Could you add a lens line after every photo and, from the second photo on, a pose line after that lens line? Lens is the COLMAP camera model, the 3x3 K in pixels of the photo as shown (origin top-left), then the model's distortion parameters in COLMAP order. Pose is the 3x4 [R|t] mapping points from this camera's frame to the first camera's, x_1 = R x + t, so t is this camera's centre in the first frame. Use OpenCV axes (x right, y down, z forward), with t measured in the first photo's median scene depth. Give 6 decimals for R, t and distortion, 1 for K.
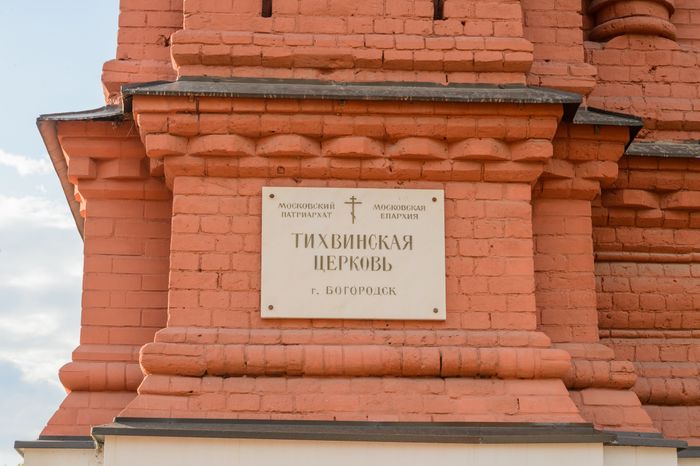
lens RADIAL K [[1741.0, 0, 349.8], [0, 1741.0, 232.5], [0, 0, 1]] dist [-0.251119, 0.000000]
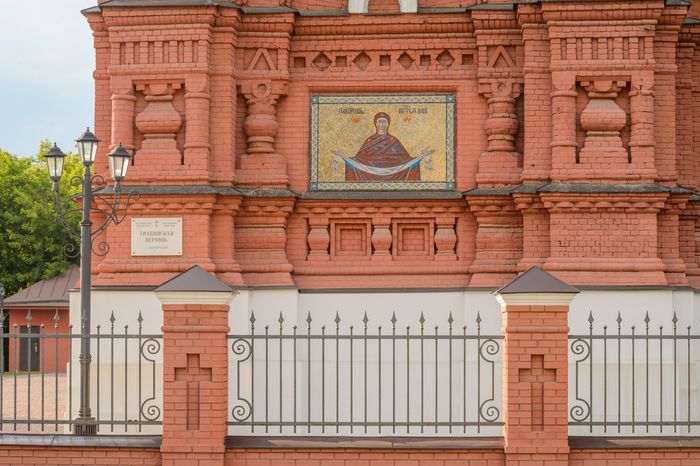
lens RADIAL K [[1741.0, 0, 350.0], [0, 1741.0, 233.1], [0, 0, 1]] dist [-0.251119, 0.000000]
pose [[0.992446, -0.010880, -0.122200, 0.820483], [0.034837, 0.980050, 0.195675, -0.669549], [0.117634, -0.198454, 0.973025, -2.383626]]
